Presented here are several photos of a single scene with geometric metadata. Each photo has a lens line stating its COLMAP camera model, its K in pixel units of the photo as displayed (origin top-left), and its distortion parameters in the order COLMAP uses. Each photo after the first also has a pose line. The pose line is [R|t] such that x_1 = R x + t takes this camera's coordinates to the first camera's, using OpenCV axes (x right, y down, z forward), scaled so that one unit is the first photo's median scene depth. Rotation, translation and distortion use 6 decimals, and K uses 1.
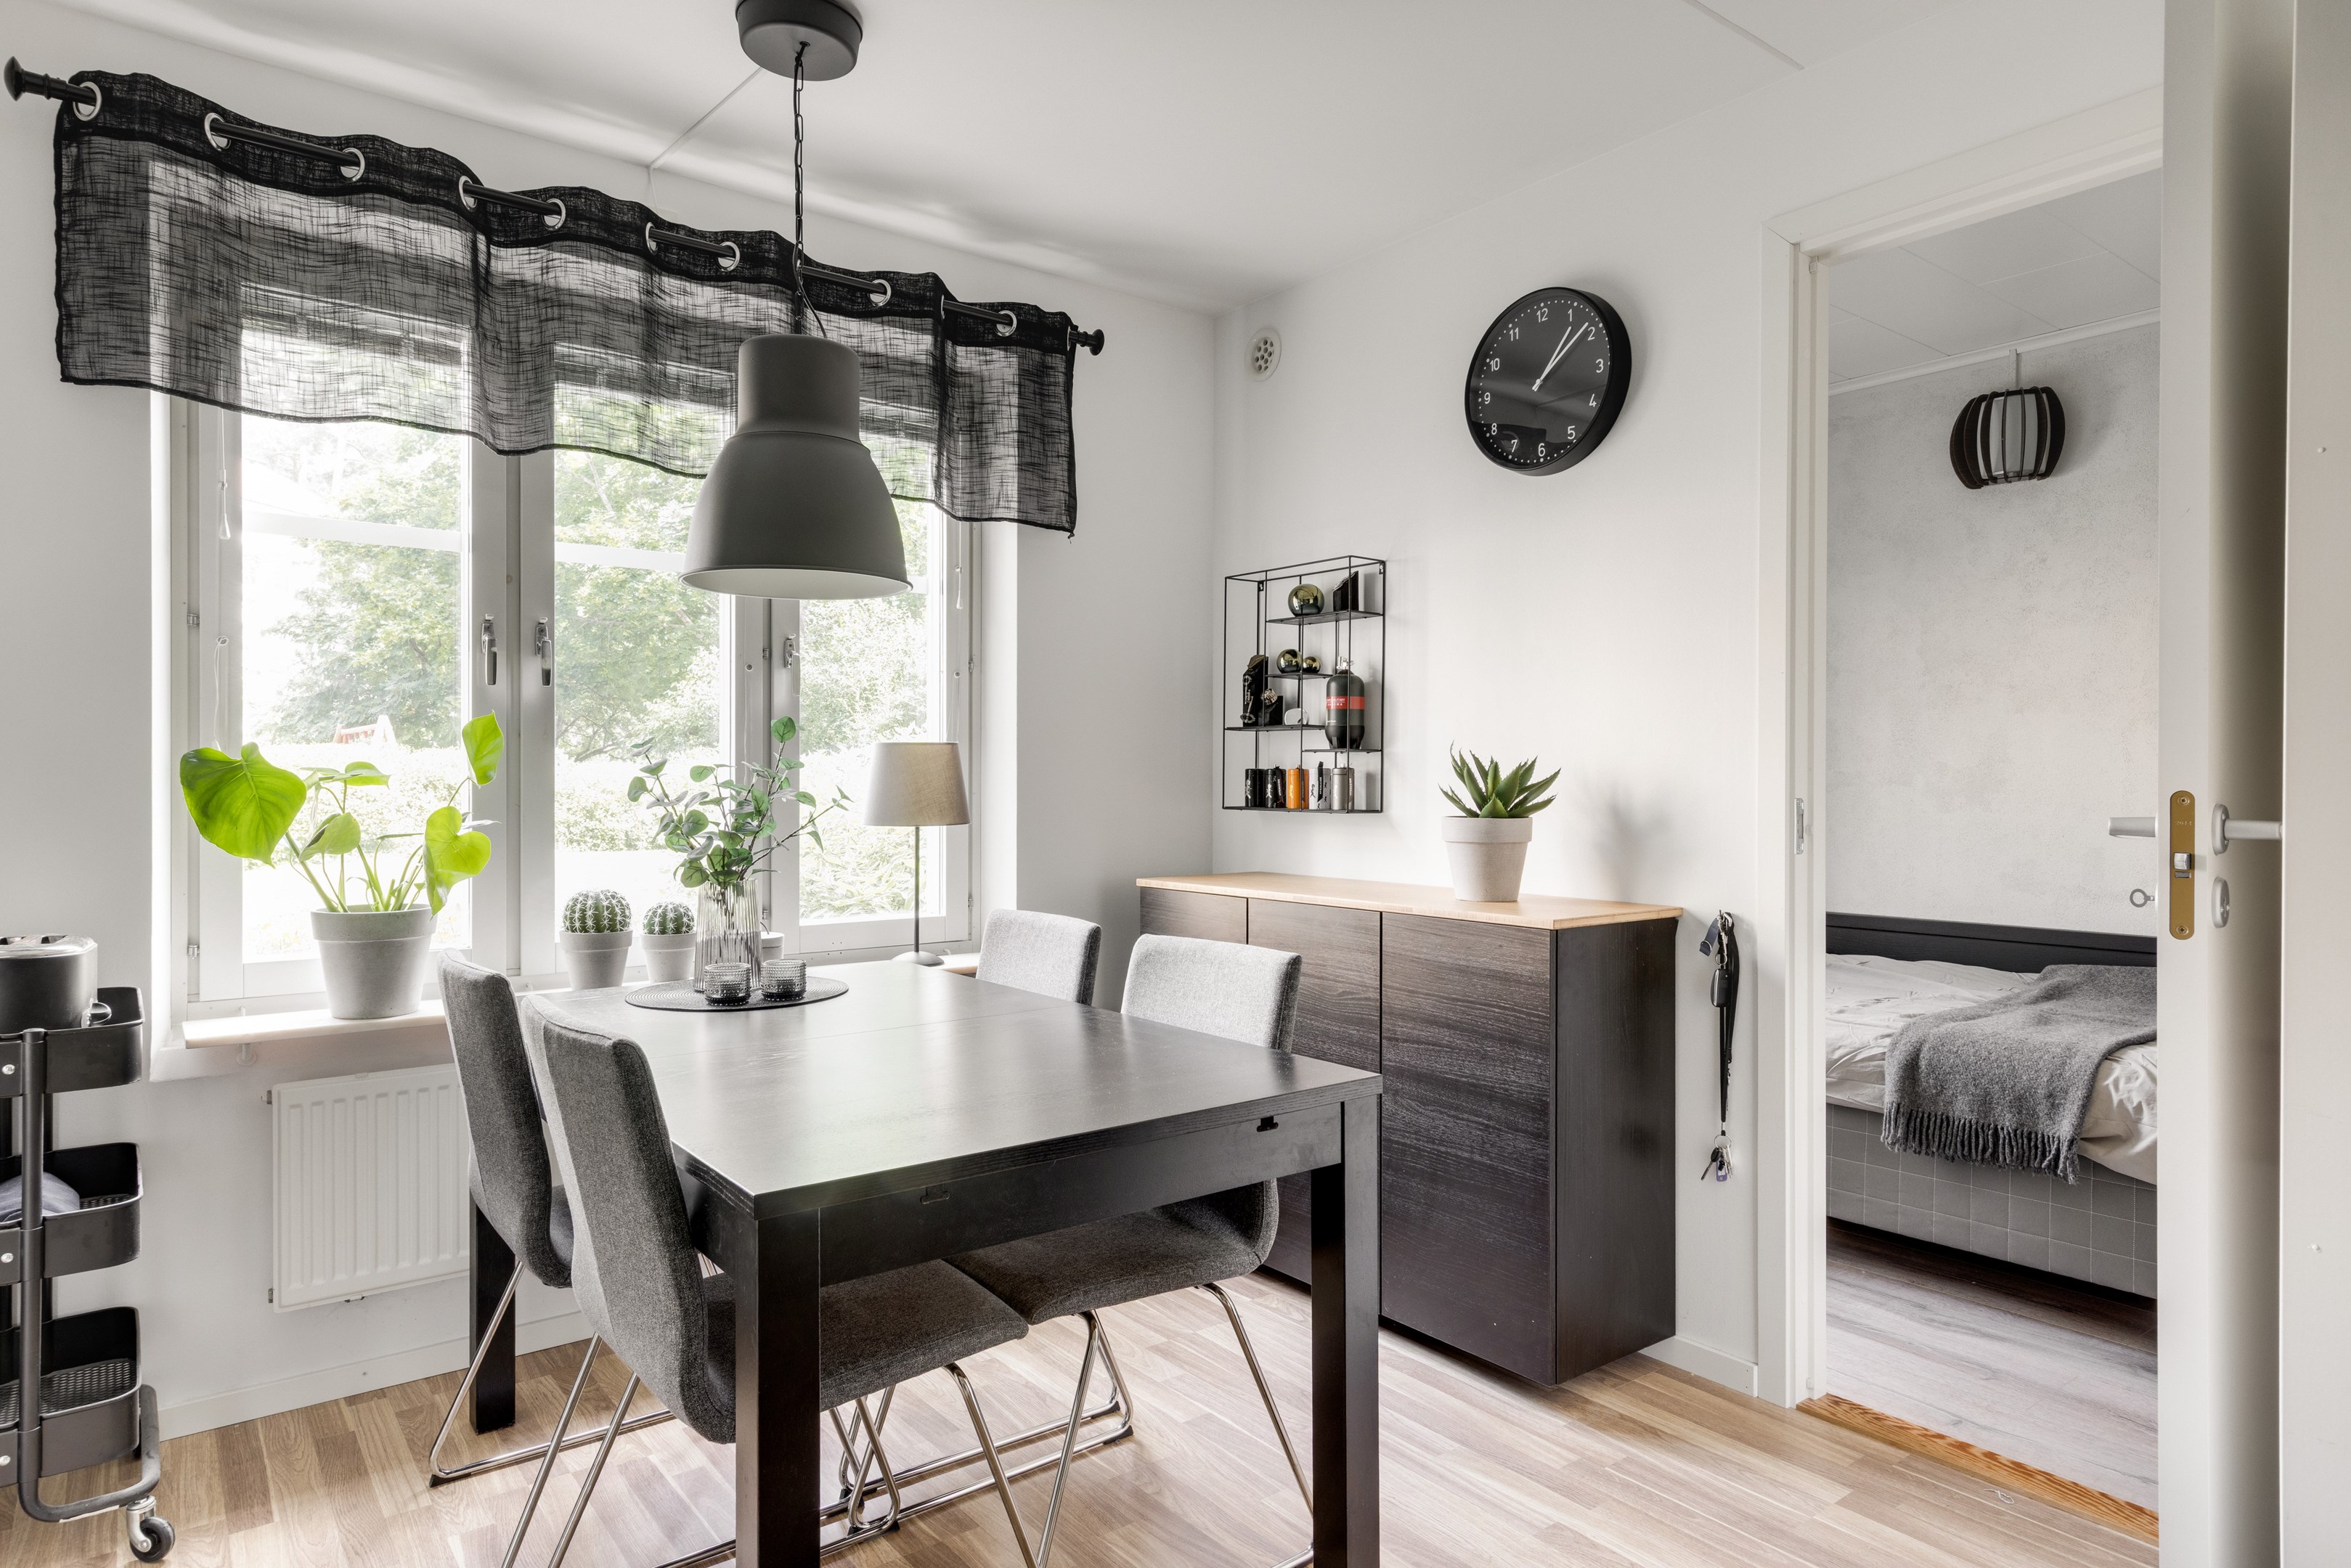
lens RADIAL K [[1374.6, 0, 1175.5], [0, 1374.6, 784.0], [0, 0, 1]] dist [0.018891, 0.001652]
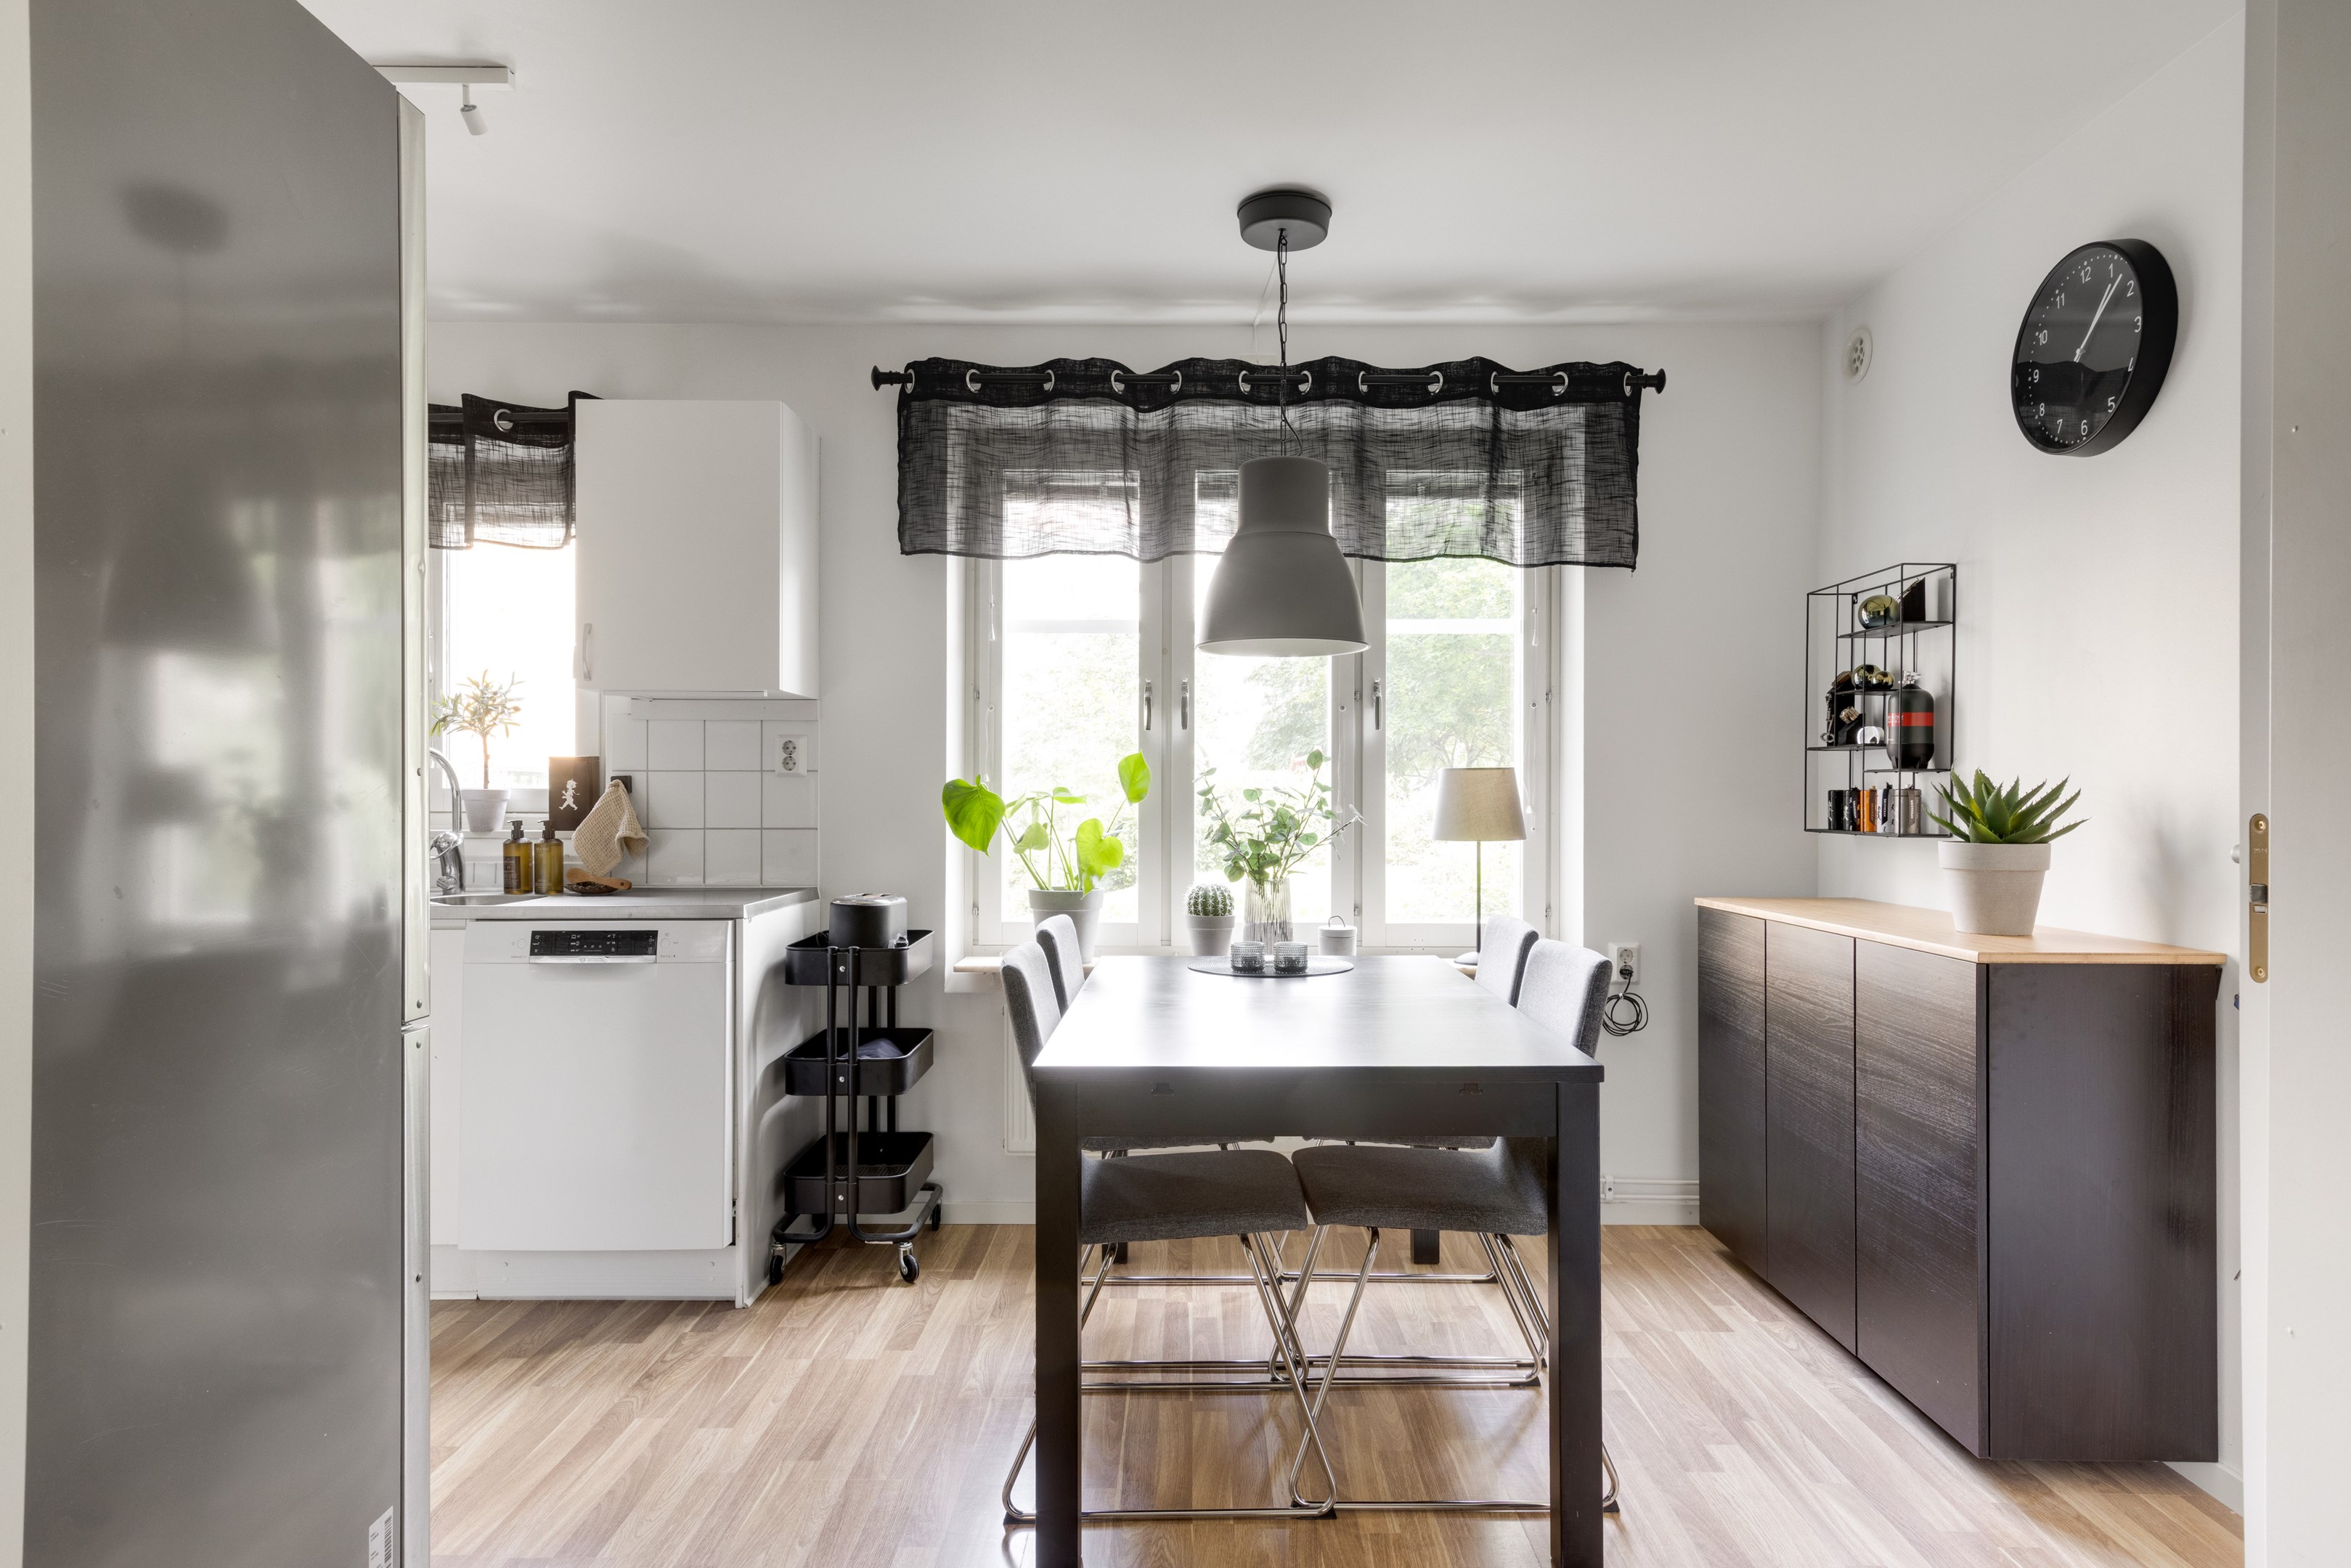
lens RADIAL K [[1403.4, 0, 1175.5], [0, 1403.4, 784.0], [0, 0, 1]] dist [0.008068, 0.002330]
pose [[0.787607, -0.004799, -0.616160, 0.389782], [-0.004844, 0.999891, -0.013980, 0.000930], [0.616159, 0.013995, 0.787497, -0.074613]]
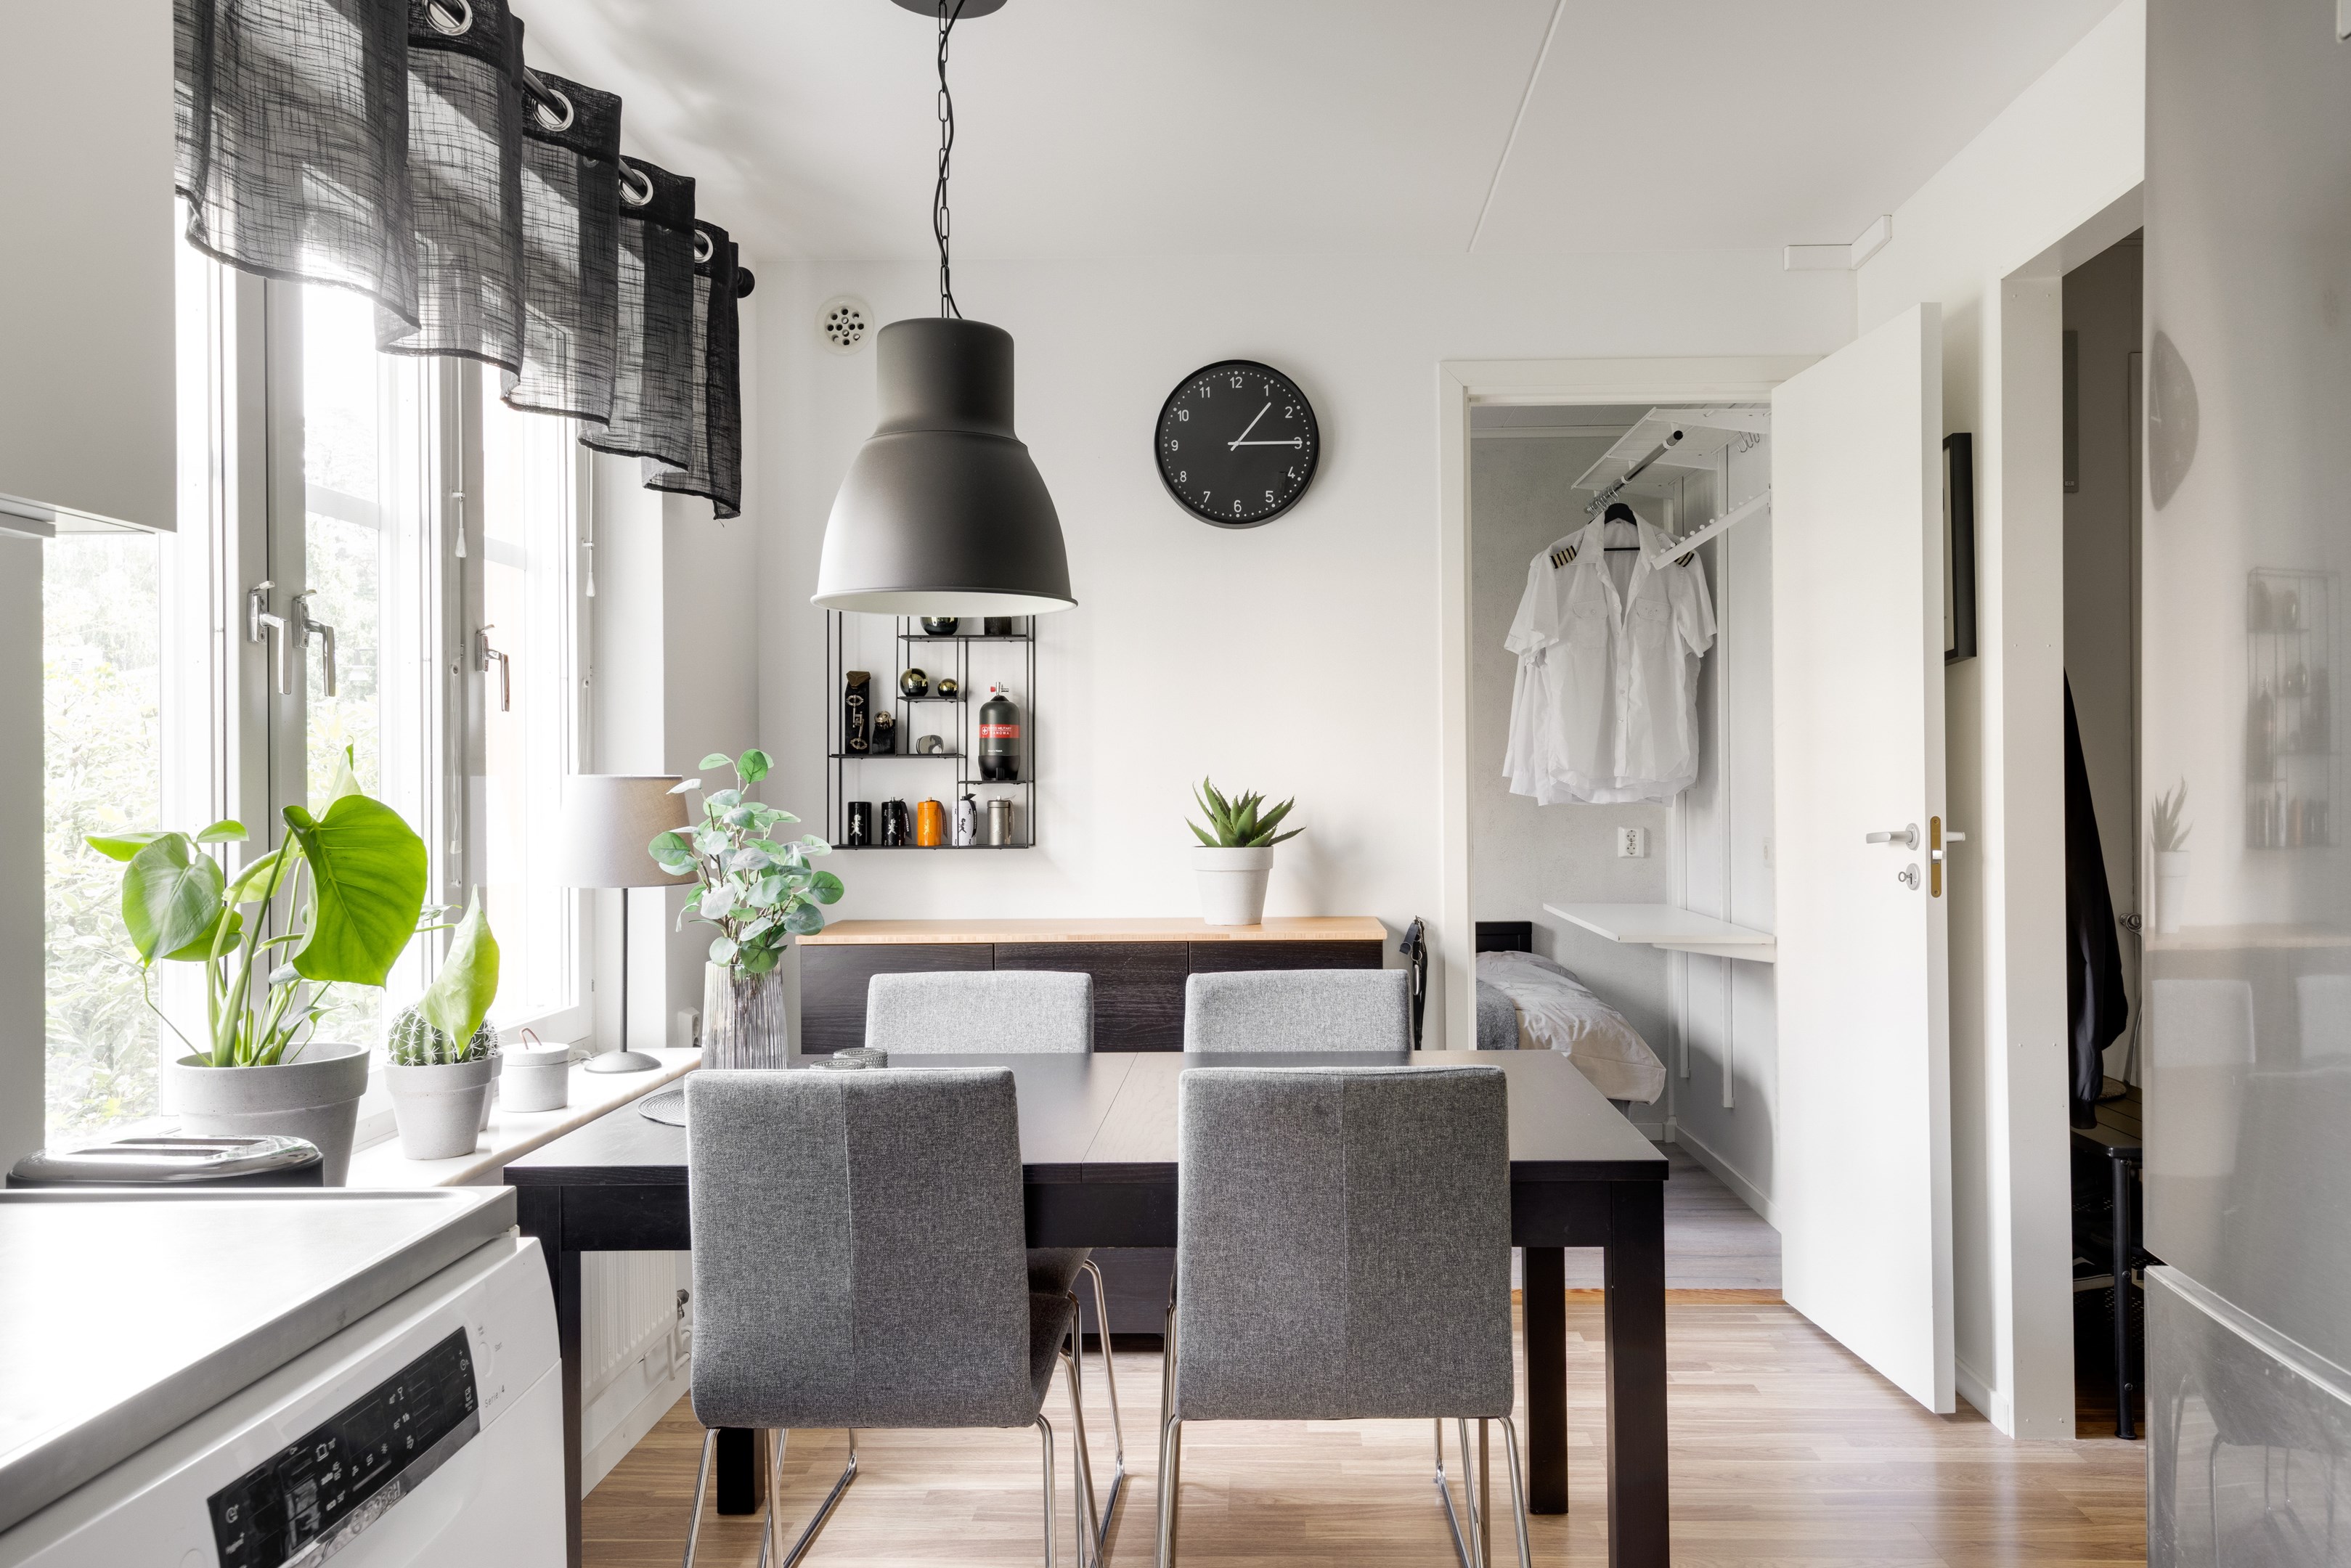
lens RADIAL K [[1783.4, 0, 1272.6], [0, 1783.4, 775.5], [0, 0, 1]] dist [0.001086, 0.000437]
pose [[0.602093, -0.002333, 0.798422, -0.897514], [0.012015, 0.999909, -0.006139, -0.023752], [-0.798335, 0.013289, 0.602067, 0.147982]]
